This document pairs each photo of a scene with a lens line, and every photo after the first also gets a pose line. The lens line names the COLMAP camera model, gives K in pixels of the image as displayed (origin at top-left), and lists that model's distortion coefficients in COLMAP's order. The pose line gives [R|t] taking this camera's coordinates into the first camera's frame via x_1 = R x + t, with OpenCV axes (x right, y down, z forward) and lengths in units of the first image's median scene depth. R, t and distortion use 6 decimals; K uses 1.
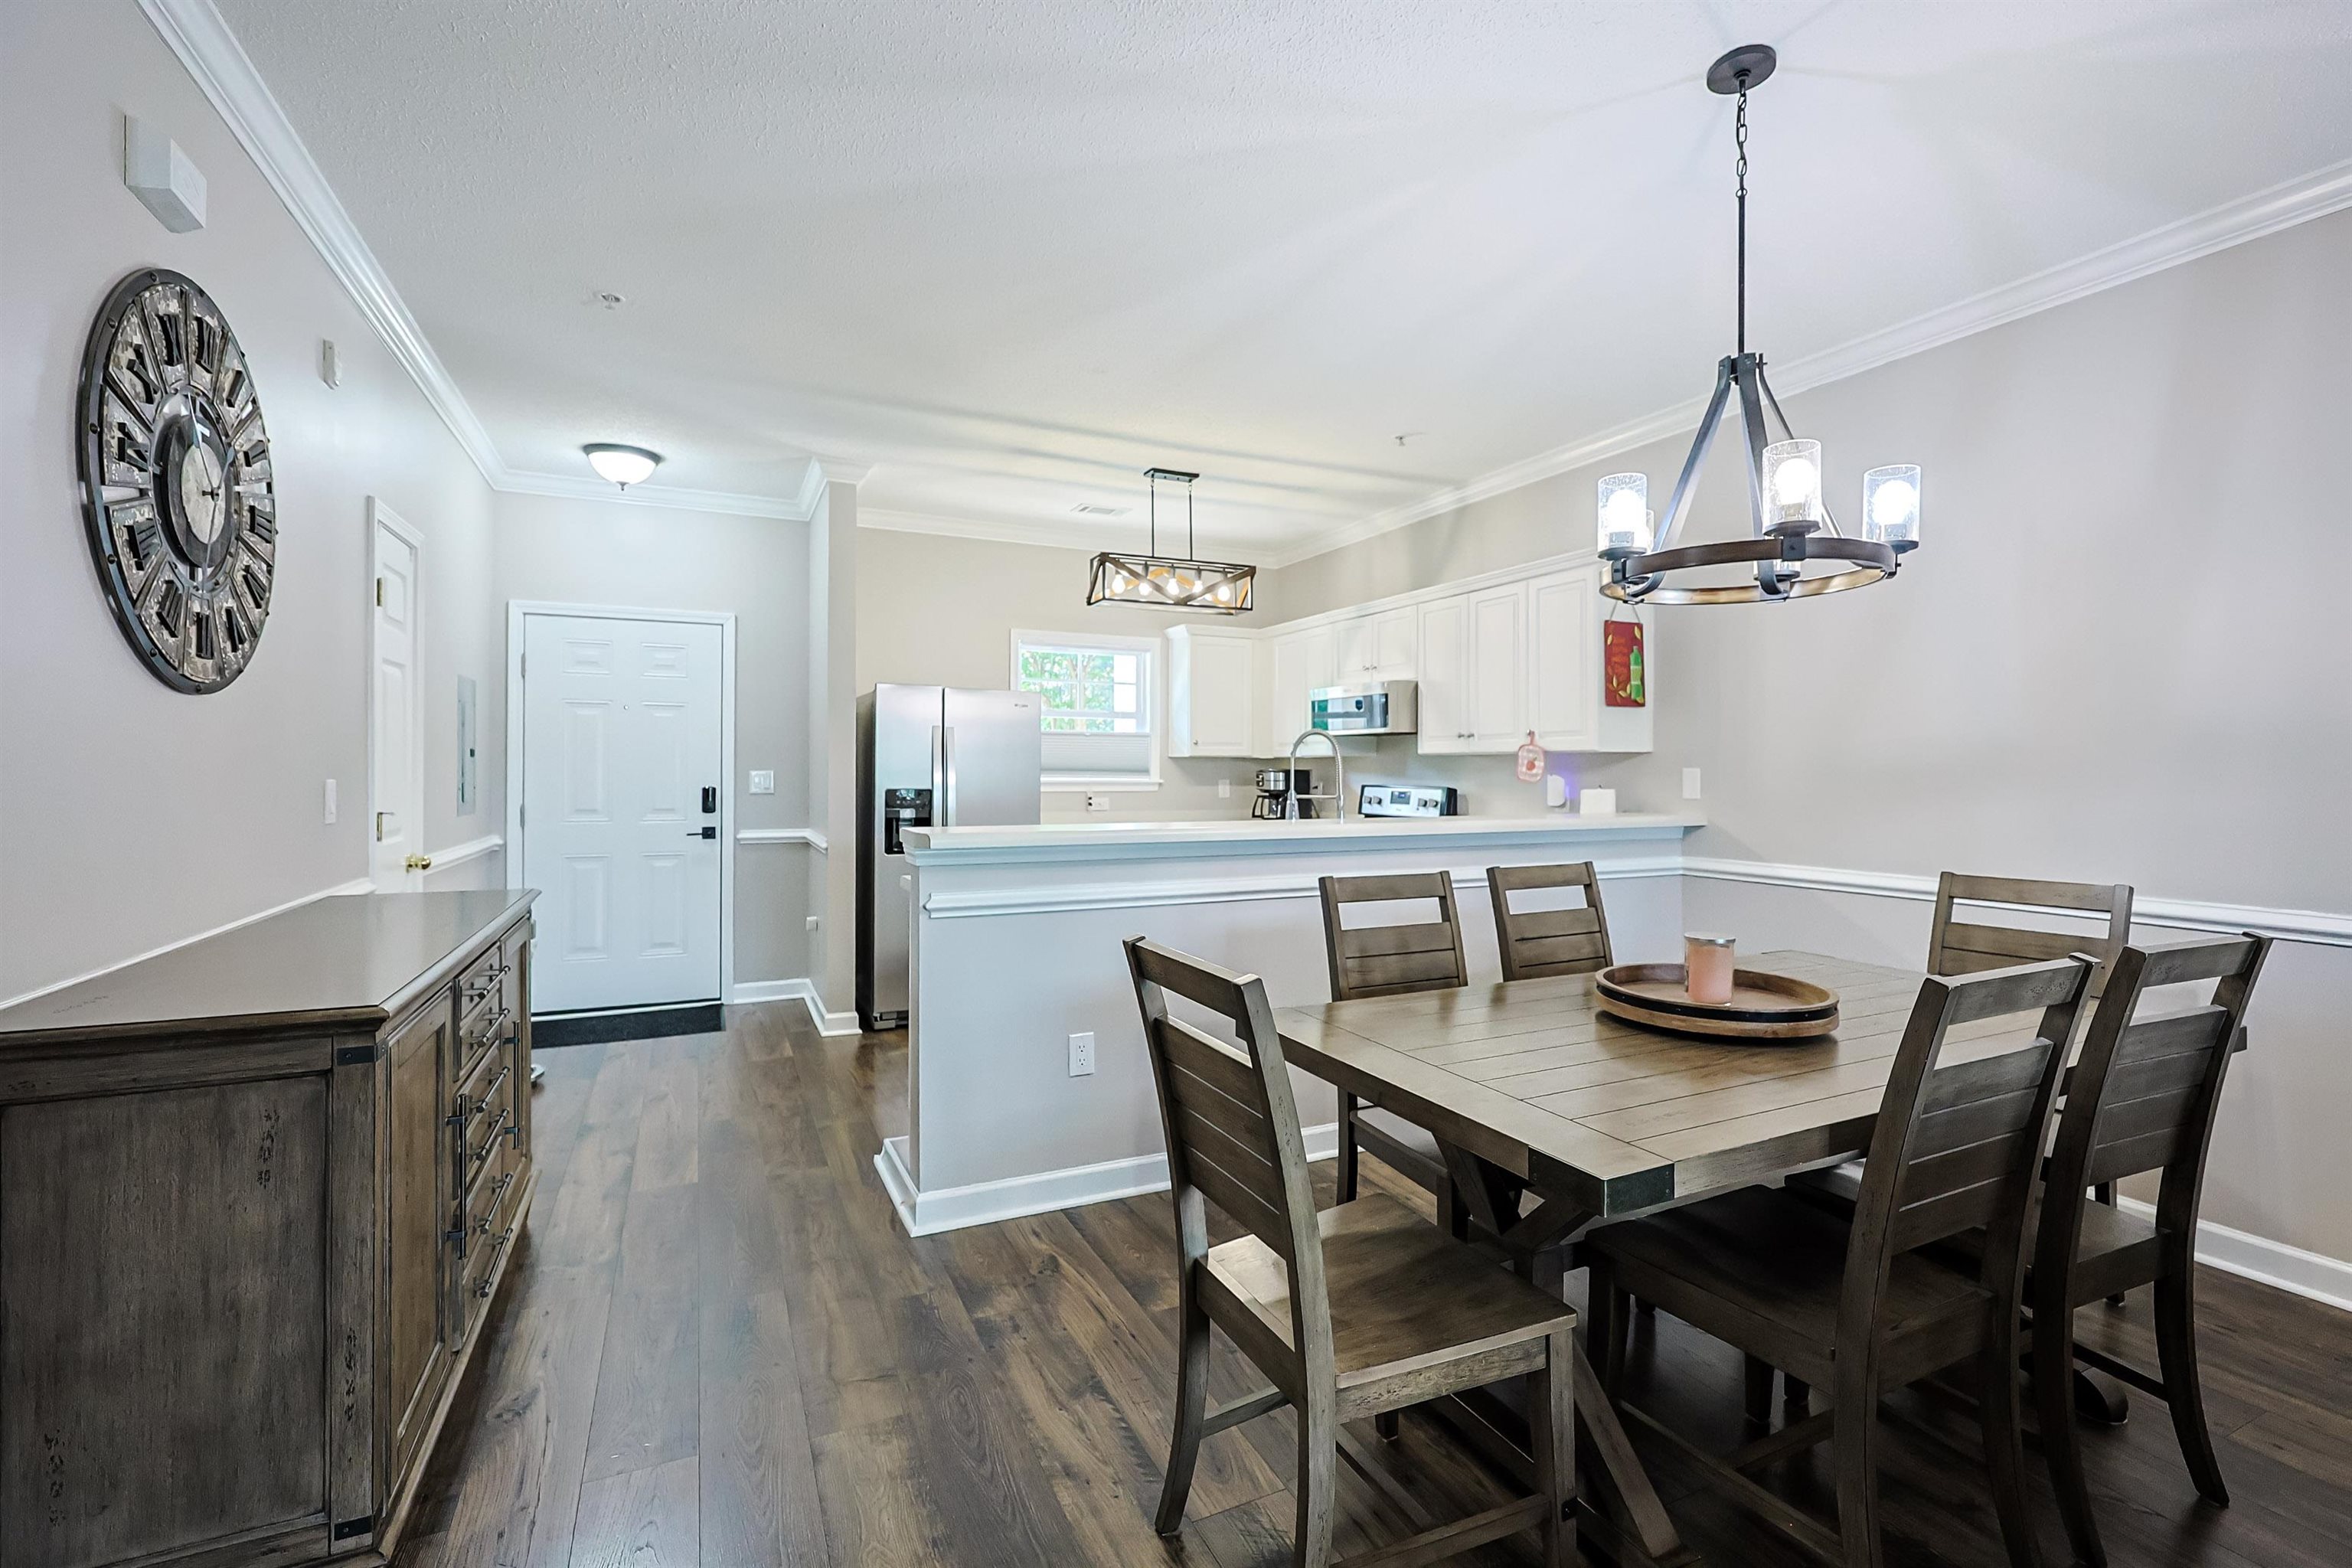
lens RADIAL K [[1032.5, 0, 1247.9], [0, 1032.5, 763.8], [0, 0, 1]] dist [-0.000947, 0.000757]
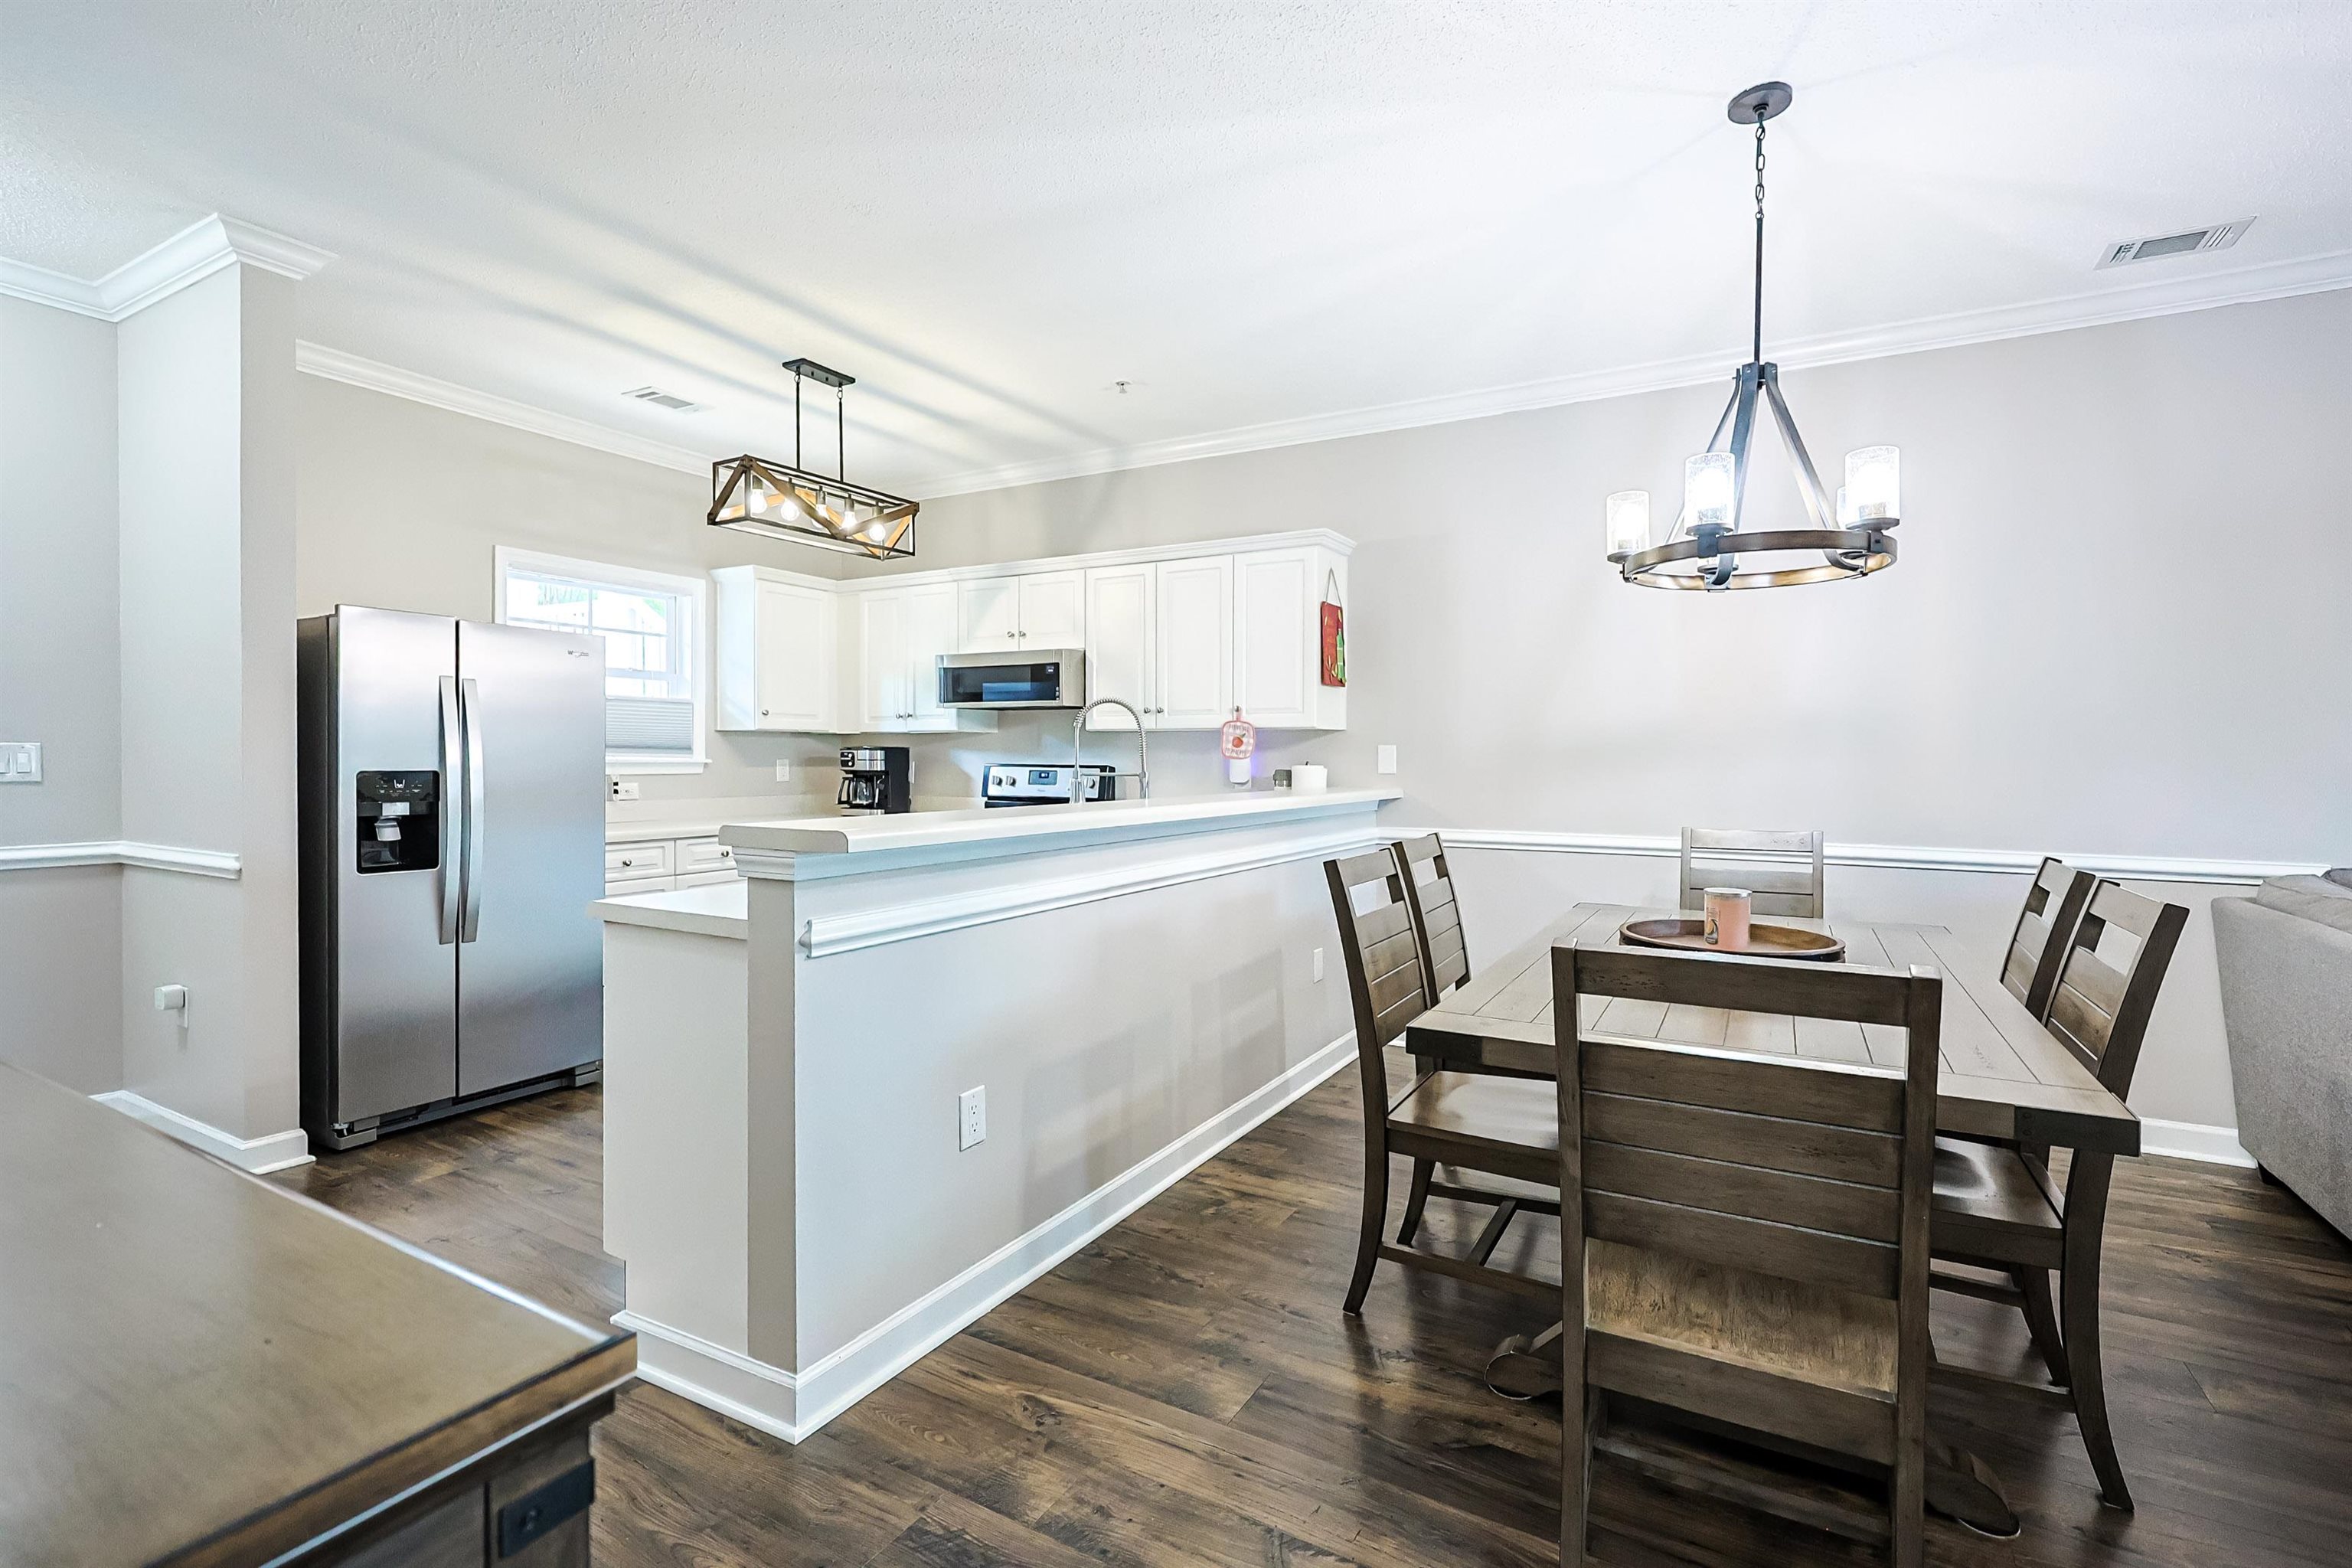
lens RADIAL K [[1032.5, 0, 1223.2], [0, 1032.5, 754.9], [0, 0, 1]] dist [-0.000947, 0.000757]
pose [[0.830841, 0.002157, 0.556506, -0.254726], [-0.005321, 0.999978, 0.004070, 0.008694], [-0.556485, -0.006343, 0.830834, 0.166406]]
